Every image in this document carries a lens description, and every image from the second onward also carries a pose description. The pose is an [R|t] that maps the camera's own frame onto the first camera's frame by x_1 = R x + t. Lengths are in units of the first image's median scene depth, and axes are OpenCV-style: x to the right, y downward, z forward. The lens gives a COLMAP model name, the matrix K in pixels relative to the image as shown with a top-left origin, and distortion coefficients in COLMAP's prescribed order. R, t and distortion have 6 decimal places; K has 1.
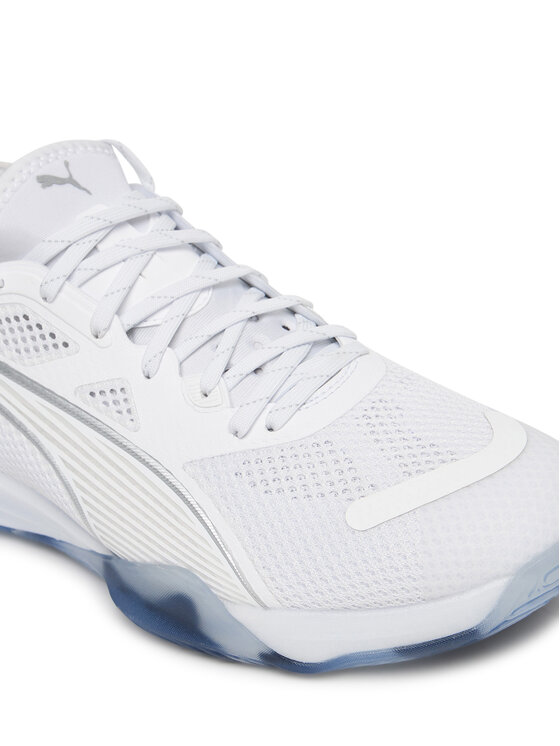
lens RADIAL K [[1449.2, 0, 280.0], [0, 1449.2, 373.0], [0, 0, 1]] dist [-0.127531, -0.010392]
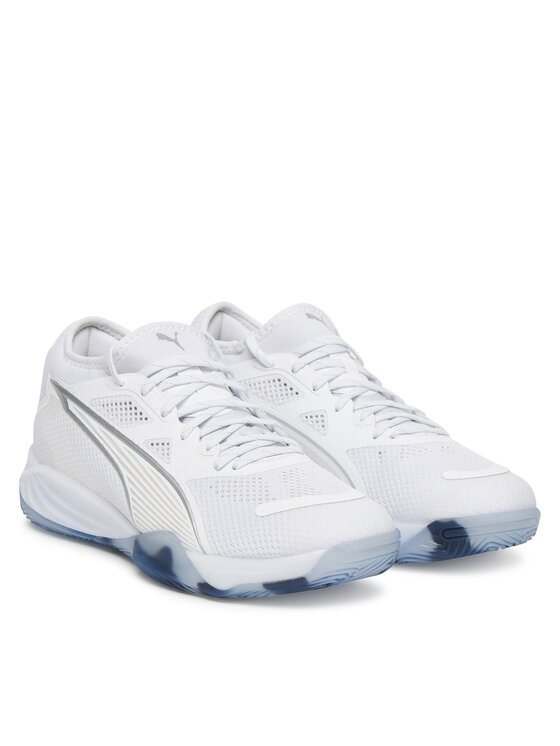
lens RADIAL K [[2152.8, 0, 280.0], [0, 2152.8, 373.0], [0, 0, 1]] dist [0.005519, 0.153985]
pose [[0.956821, 0.183133, -0.225736, 0.621160], [-0.243727, 0.928635, -0.279703, 0.652022], [0.158403, 0.322644, 0.933172, -1.537457]]
